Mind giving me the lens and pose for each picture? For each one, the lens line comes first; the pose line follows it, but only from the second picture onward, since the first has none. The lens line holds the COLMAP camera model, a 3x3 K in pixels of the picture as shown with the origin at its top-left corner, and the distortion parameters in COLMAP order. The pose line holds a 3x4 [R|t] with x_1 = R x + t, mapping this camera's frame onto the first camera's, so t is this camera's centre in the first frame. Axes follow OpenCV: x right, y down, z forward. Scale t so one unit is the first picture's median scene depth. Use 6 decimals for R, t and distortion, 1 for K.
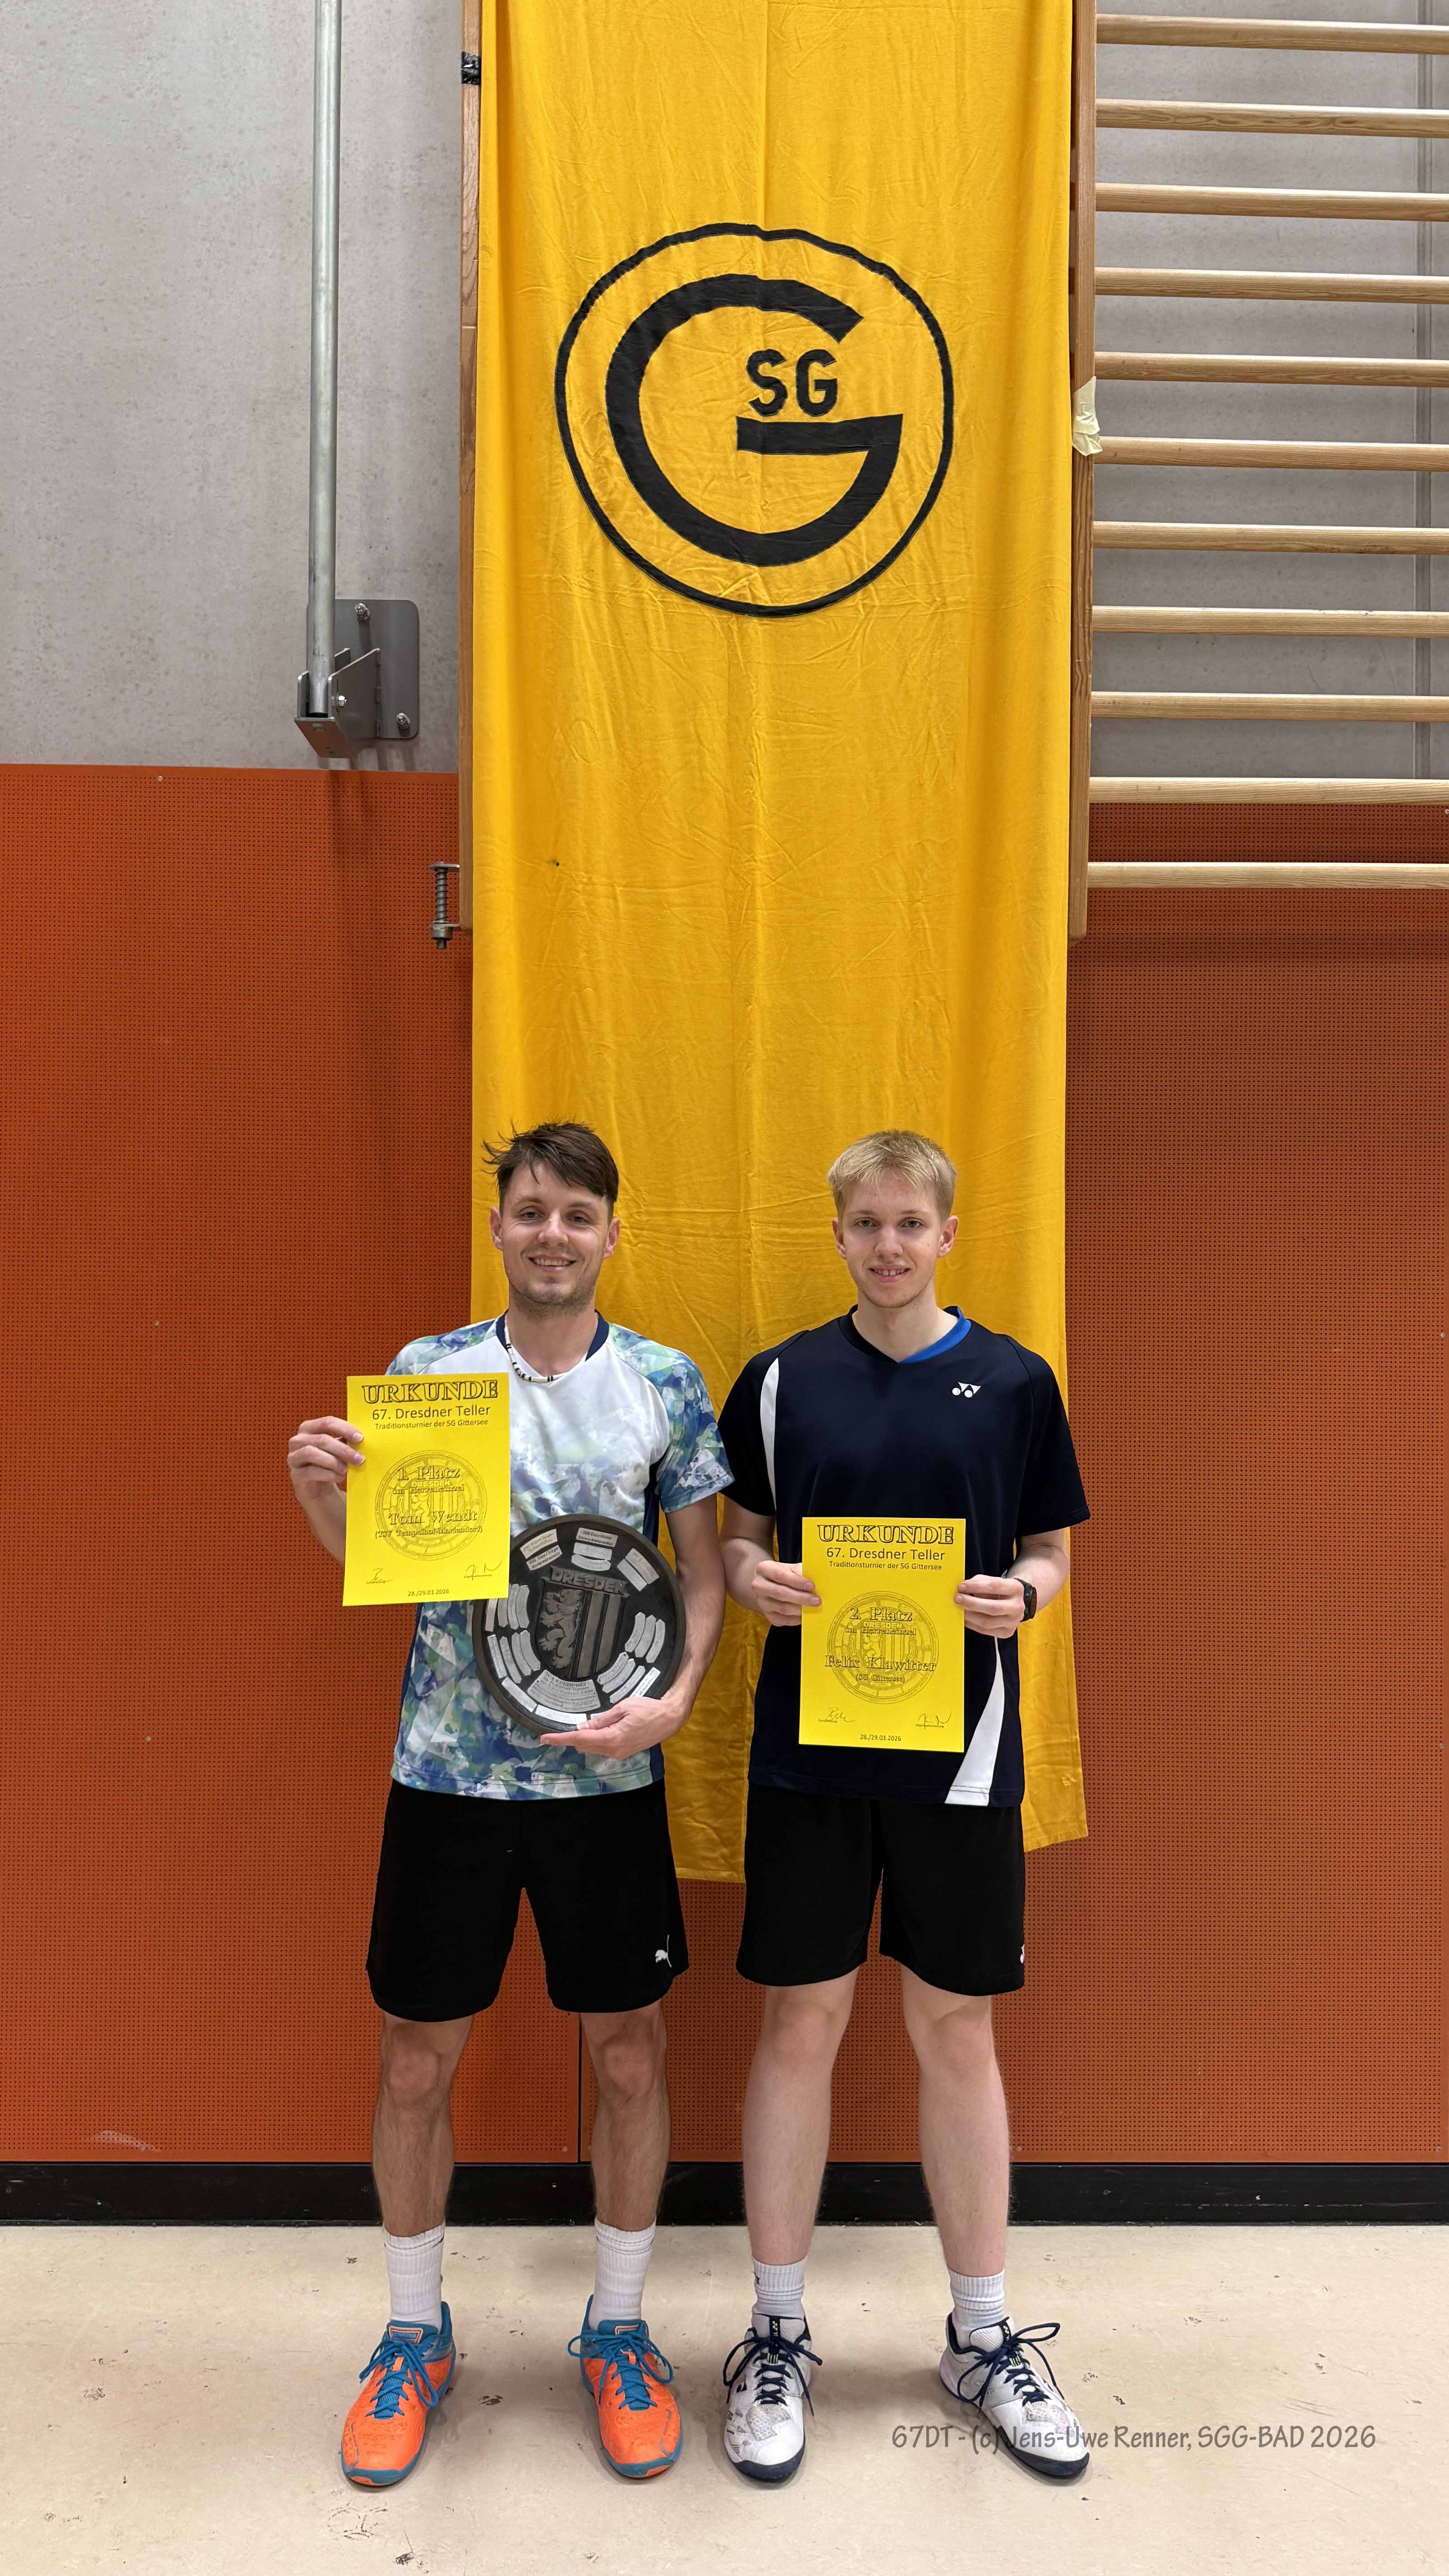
lens RADIAL K [[1881.2, 0, 727.1], [0, 1881.2, 1351.1], [0, 0, 1]] dist [0.085812, -0.213567]
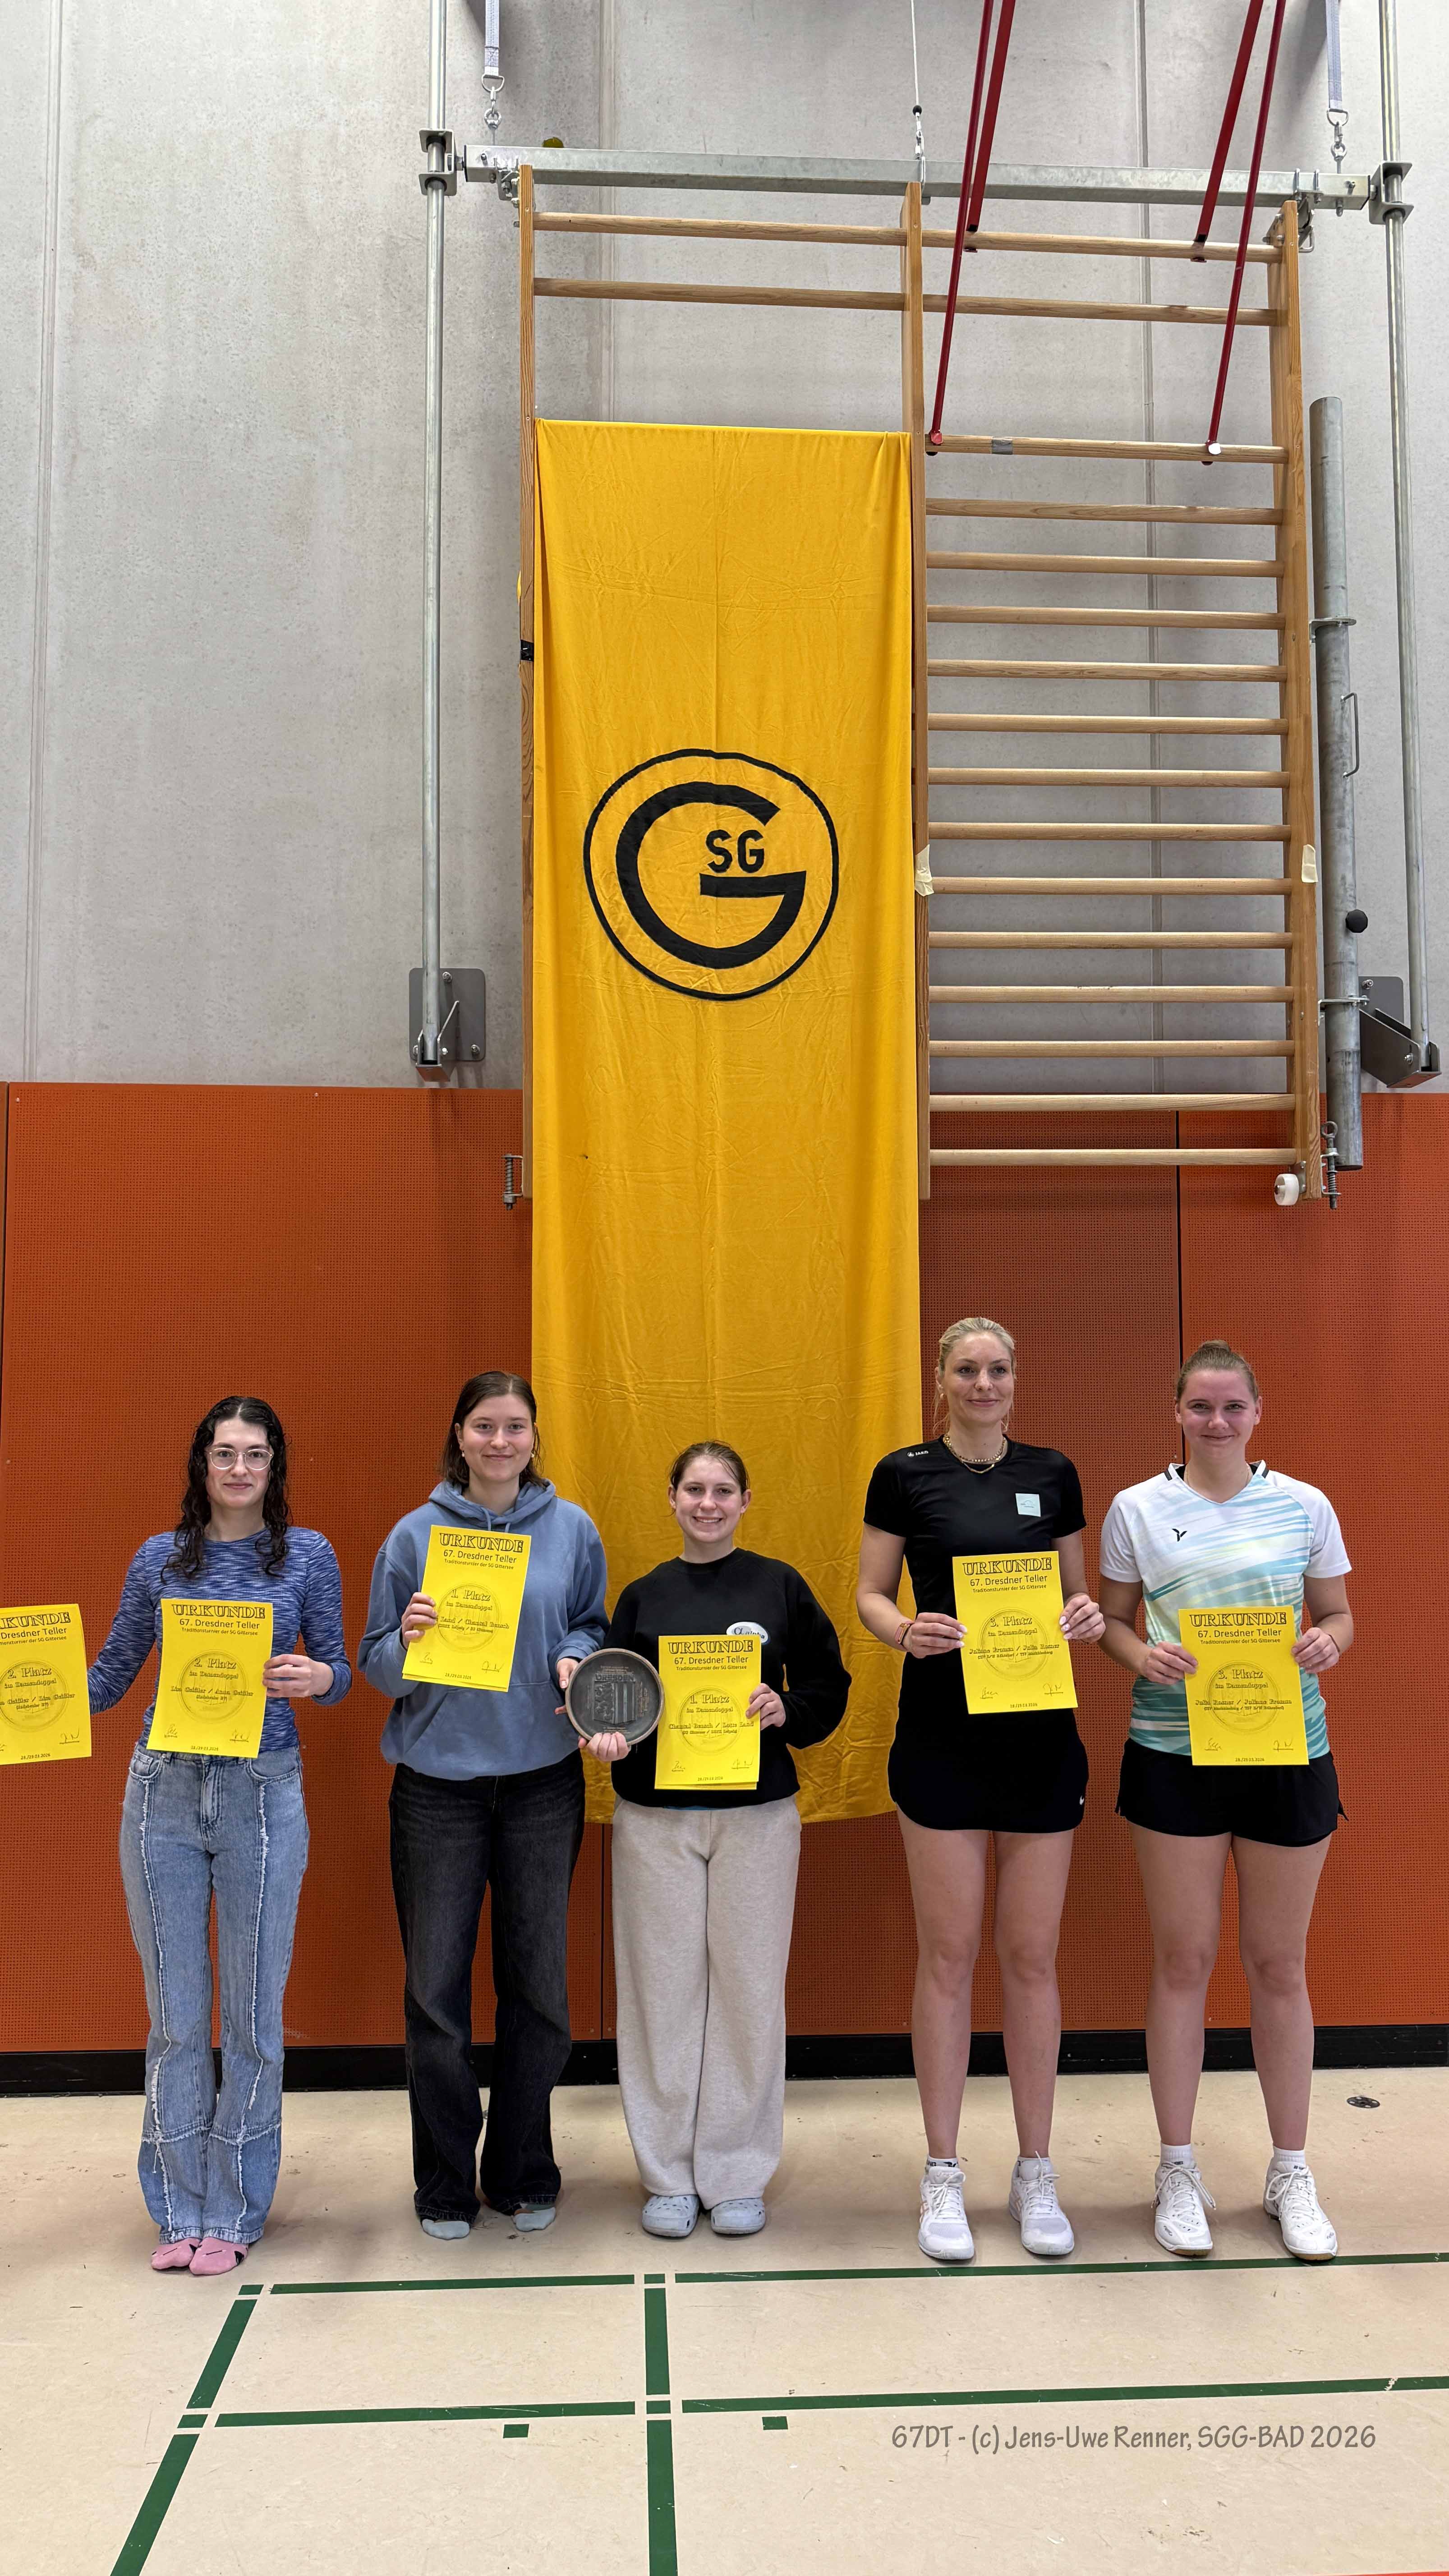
lens RADIAL K [[1876.0, 0, 718.7], [0, 1876.0, 1293.7], [0, 0, 1]] dist [0.098554, -0.191594]
pose [[0.999632, -0.009461, 0.025415, -0.022133], [0.011696, 0.995937, -0.089285, -0.009616], [-0.024467, 0.089550, 0.995682, -0.512802]]
